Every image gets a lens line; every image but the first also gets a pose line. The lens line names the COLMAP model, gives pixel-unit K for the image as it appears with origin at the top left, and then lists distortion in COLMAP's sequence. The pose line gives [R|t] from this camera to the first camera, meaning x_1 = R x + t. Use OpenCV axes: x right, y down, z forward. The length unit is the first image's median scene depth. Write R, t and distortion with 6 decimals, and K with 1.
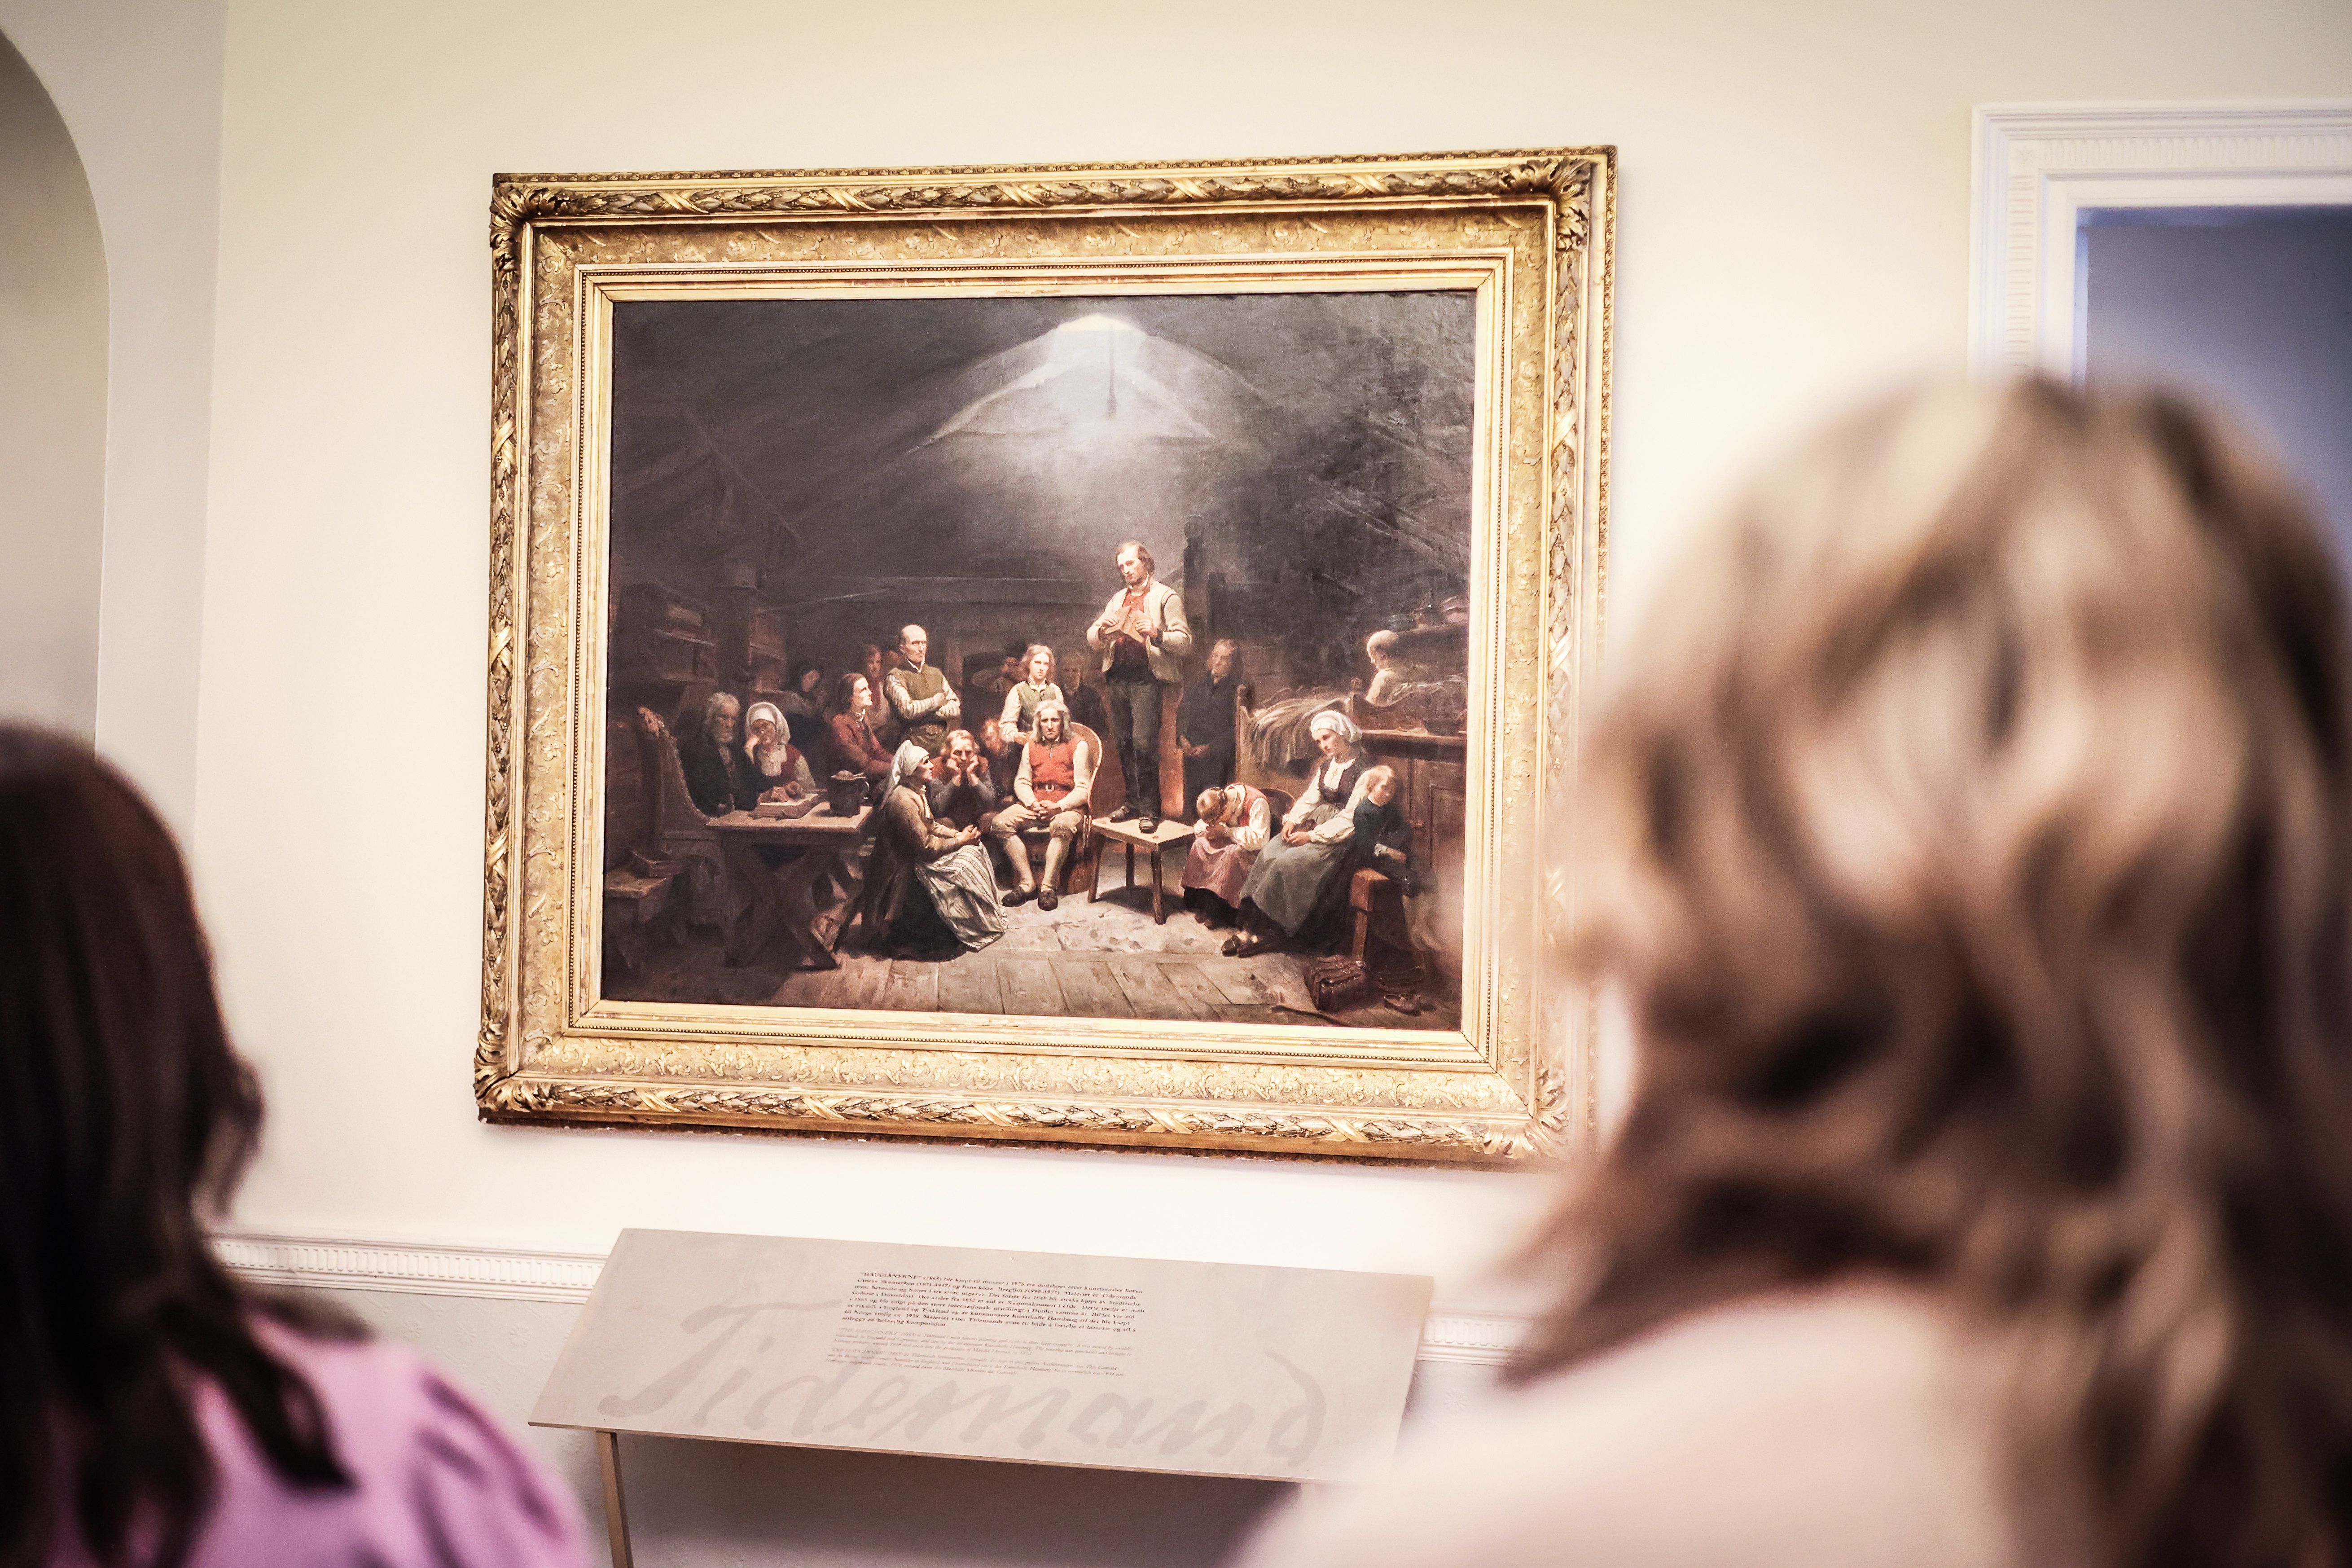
lens RADIAL K [[5120.0, 0, 1176.0], [0, 5120.0, 784.0], [0, 0, 1]] dist [0.323447, 0.038542]
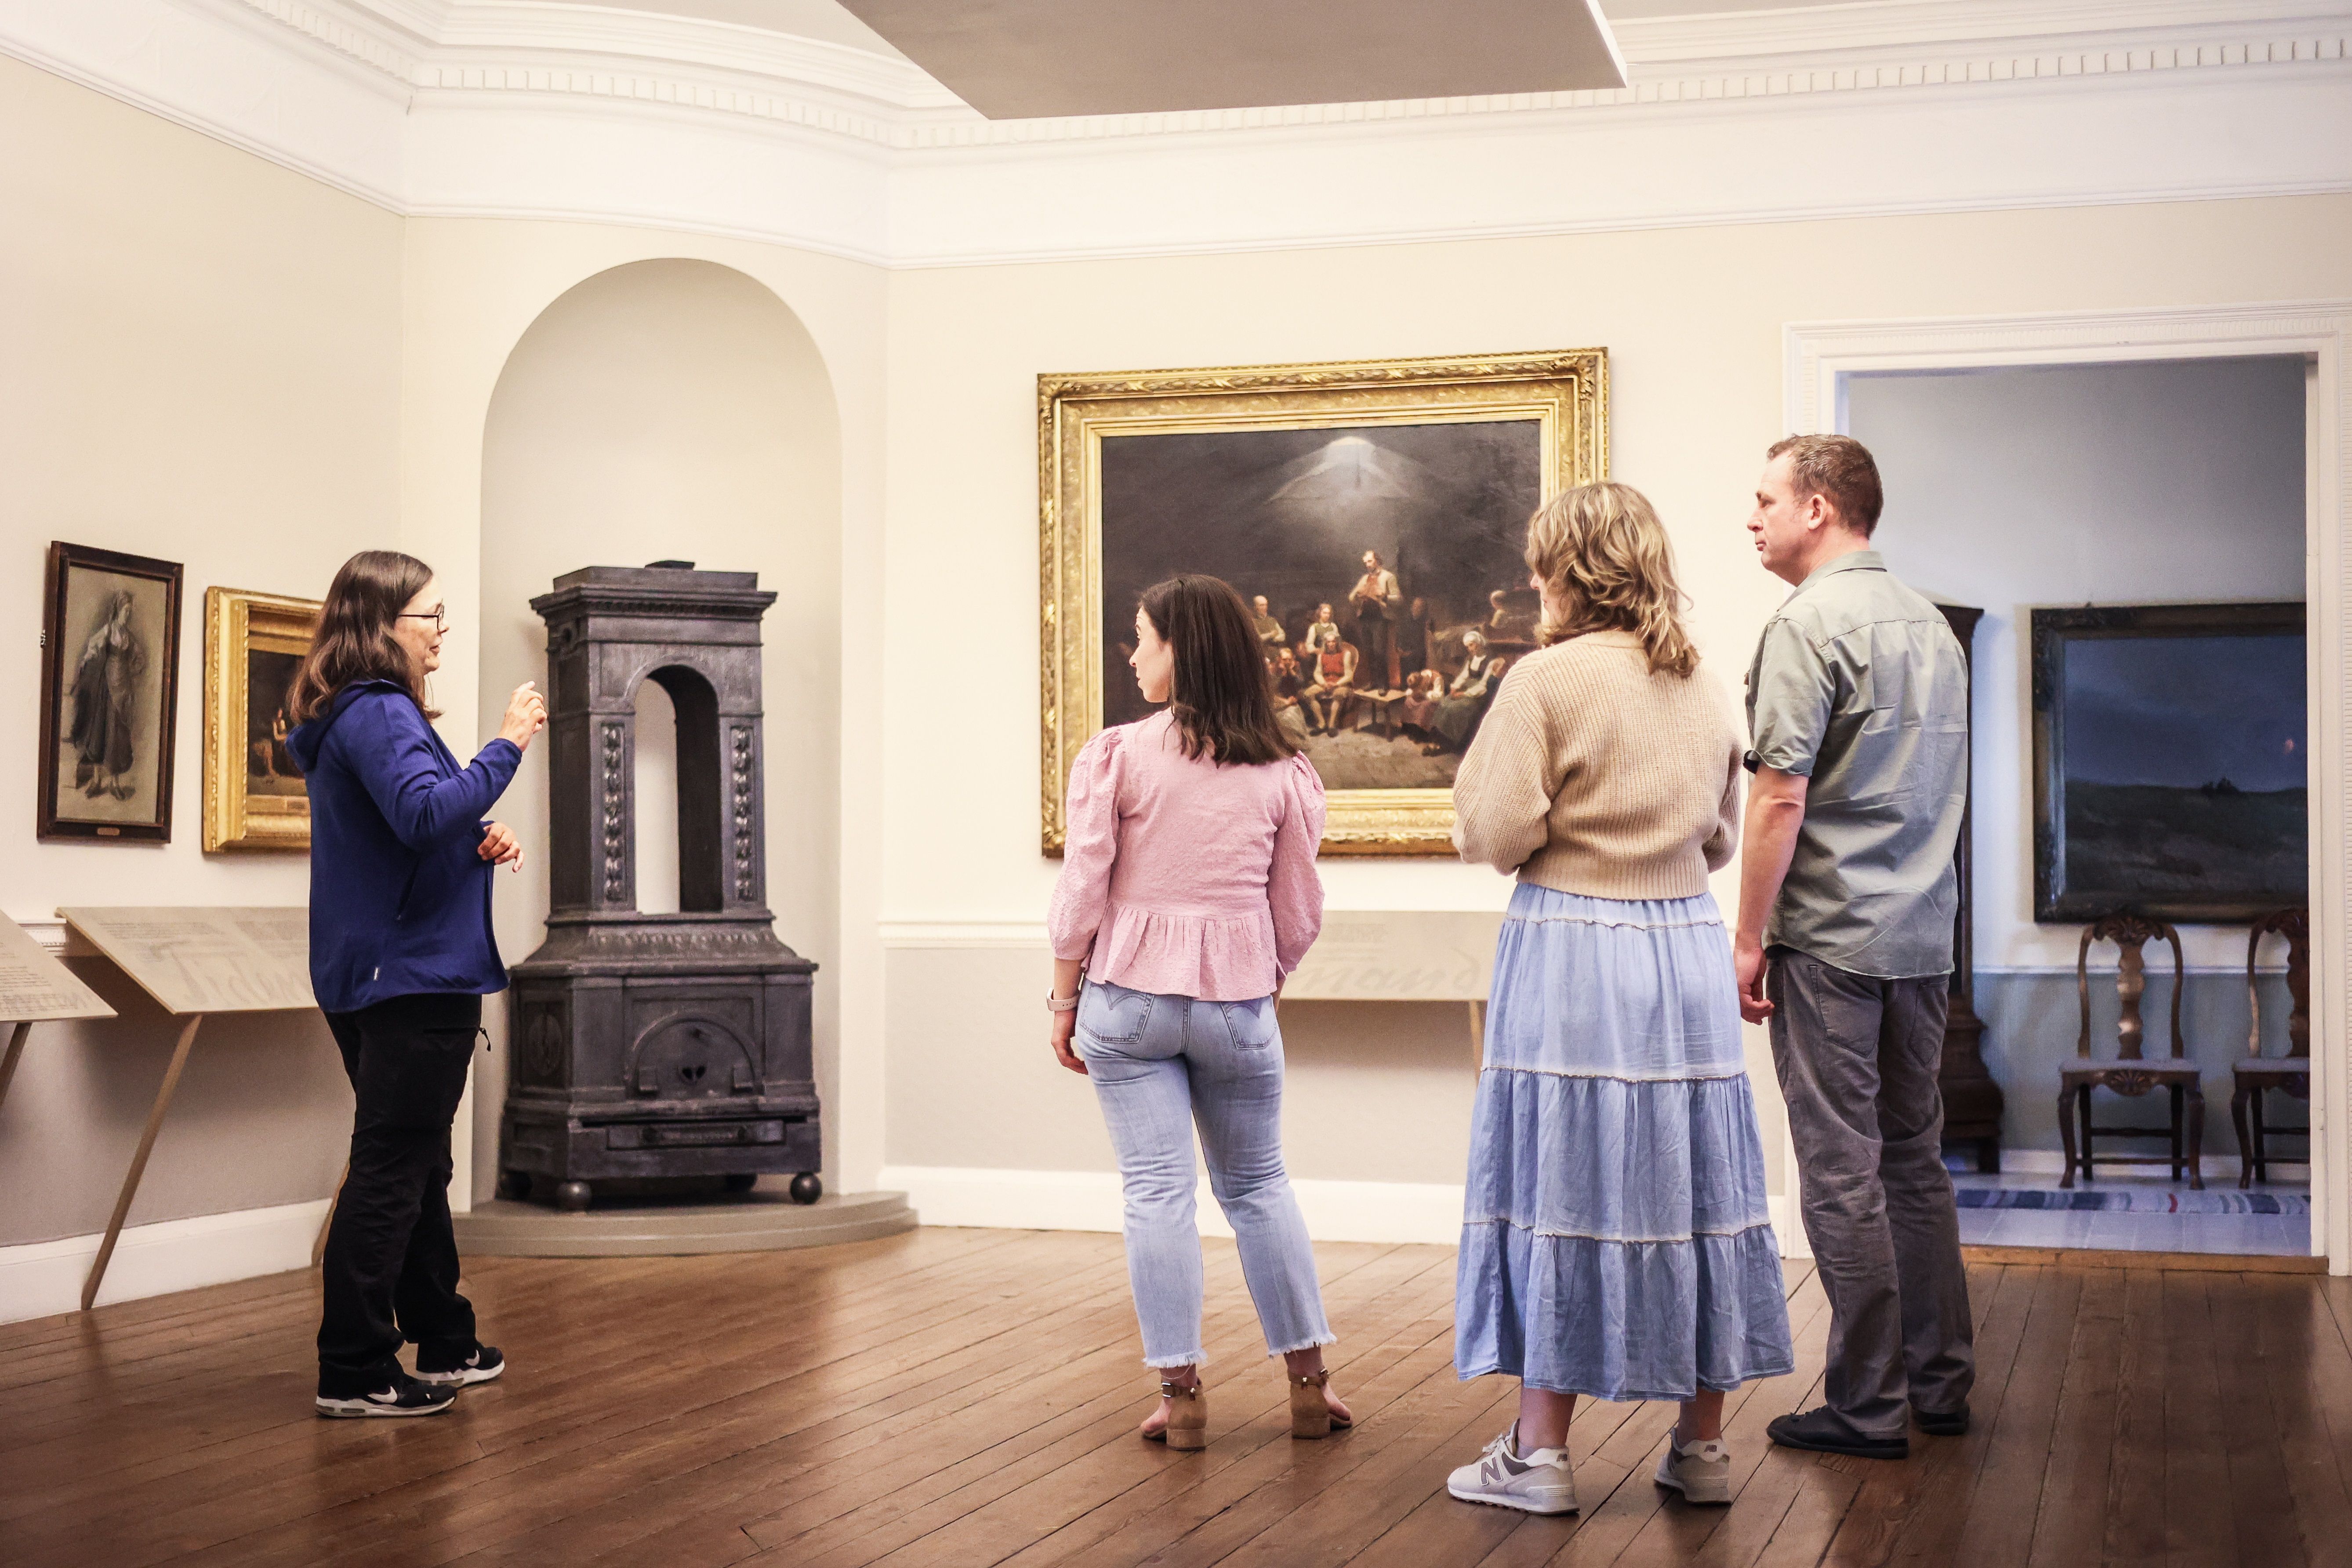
lens RADIAL K [[5119.8, 0, 1176.0], [0, 5119.8, 784.0], [0, 0, 1]] dist [0.323447, 0.038542]
pose [[0.999364, -0.027061, -0.023218, -0.040250], [0.026854, 0.999597, -0.009185, 0.059581], [0.023457, 0.008556, 0.999688, -0.988119]]
